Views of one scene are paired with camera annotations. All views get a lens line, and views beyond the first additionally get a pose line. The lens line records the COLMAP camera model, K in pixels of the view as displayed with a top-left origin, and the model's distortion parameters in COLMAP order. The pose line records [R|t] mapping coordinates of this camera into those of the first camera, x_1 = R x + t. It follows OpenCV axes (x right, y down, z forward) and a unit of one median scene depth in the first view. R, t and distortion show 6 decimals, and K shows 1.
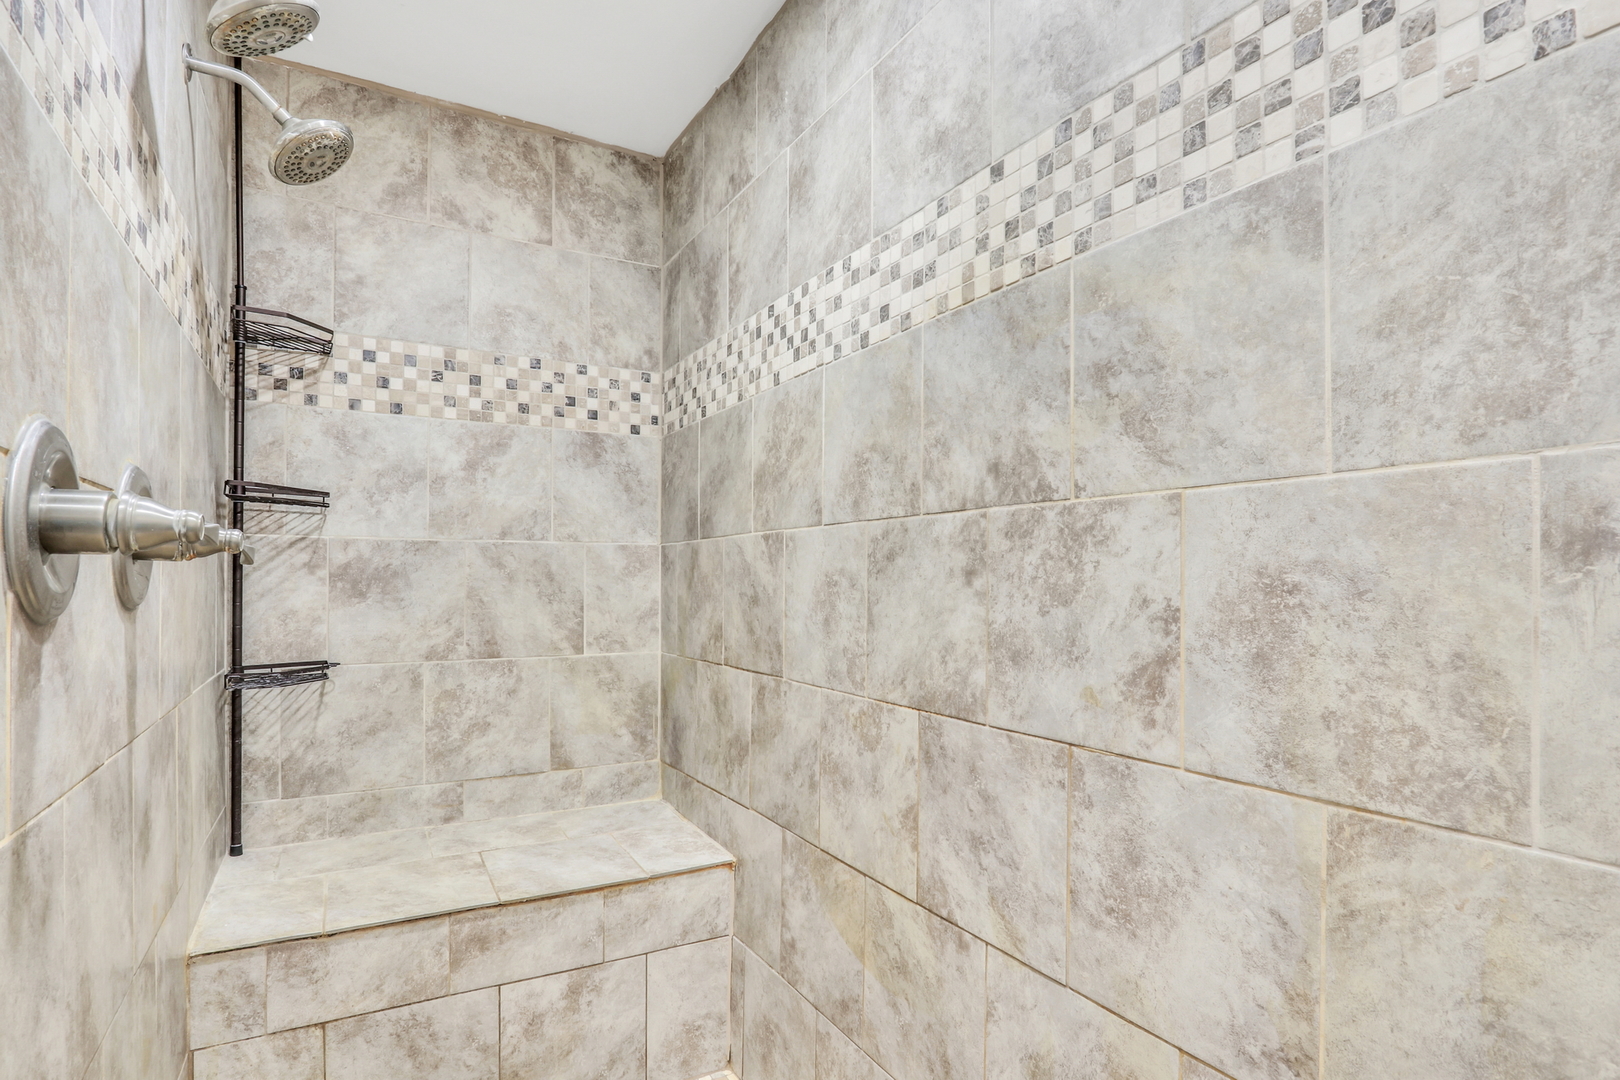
lens RADIAL K [[850.2, 0, 810.0], [0, 850.2, 540.0], [0, 0, 1]] dist [-0.001581, -0.000121]
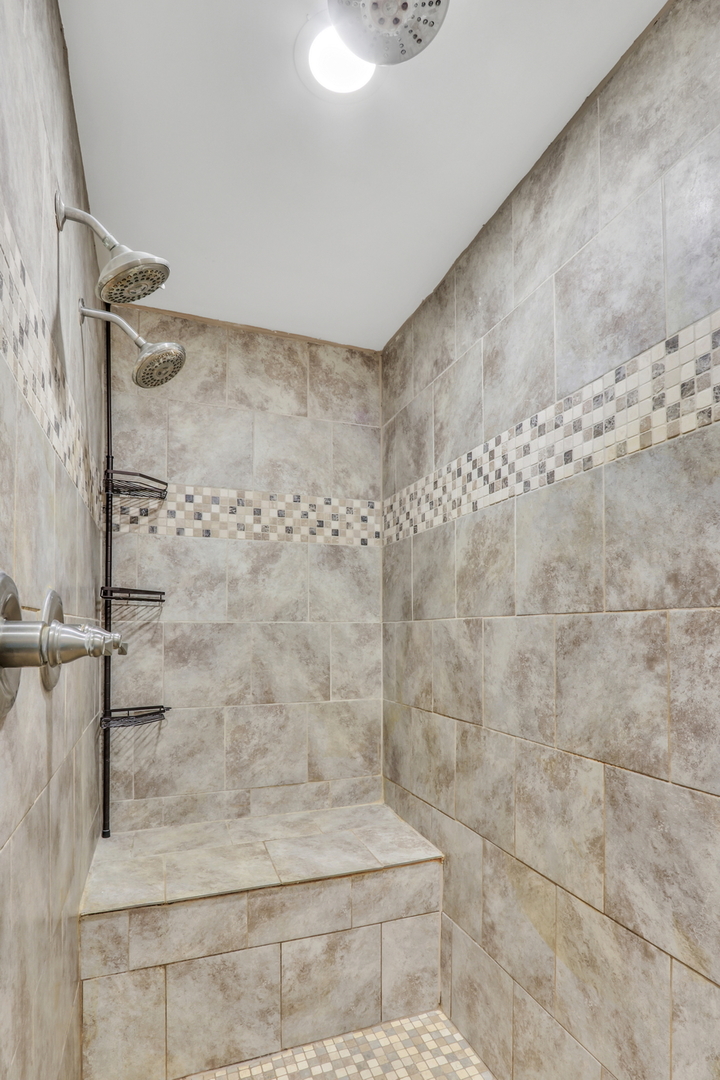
lens RADIAL K [[562.7, 0, 363.8], [0, 562.7, 582.5], [0, 0, 1]] dist [-0.004050, 0.000628]
pose [[0.990192, -0.014457, -0.138964, -0.092389], [0.011087, 0.999626, -0.024997, -0.046714], [0.139273, 0.023211, 0.989982, 0.085462]]
